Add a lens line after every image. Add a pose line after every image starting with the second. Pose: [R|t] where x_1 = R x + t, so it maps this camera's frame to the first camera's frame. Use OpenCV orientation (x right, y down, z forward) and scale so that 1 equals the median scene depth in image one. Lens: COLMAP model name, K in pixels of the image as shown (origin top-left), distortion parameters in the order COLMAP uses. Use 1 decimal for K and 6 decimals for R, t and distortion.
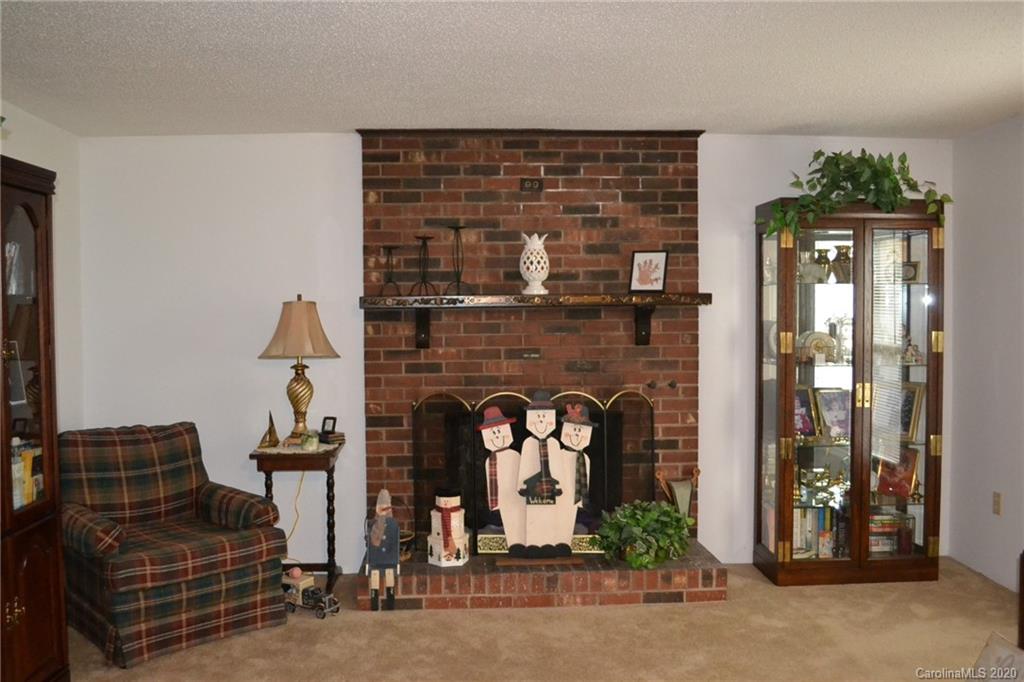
lens RADIAL K [[884.1, 0, 503.6], [0, 884.1, 342.0], [0, 0, 1]] dist [-0.088340, 0.023986]
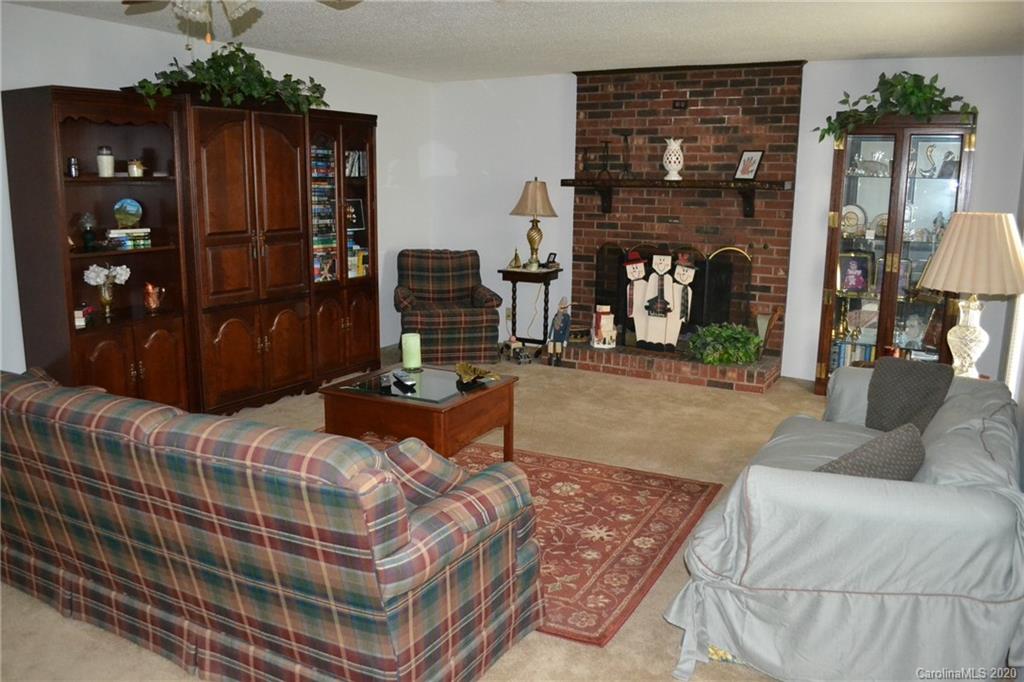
lens RADIAL K [[884.1, 0, 521.3], [0, 884.1, 348.1], [0, 0, 1]] dist [-0.088340, 0.023986]
pose [[0.837483, 0.119527, -0.533232, 0.660794], [-0.037277, 0.986009, 0.162472, -0.005070], [0.545191, -0.116190, 0.830221, -0.420702]]
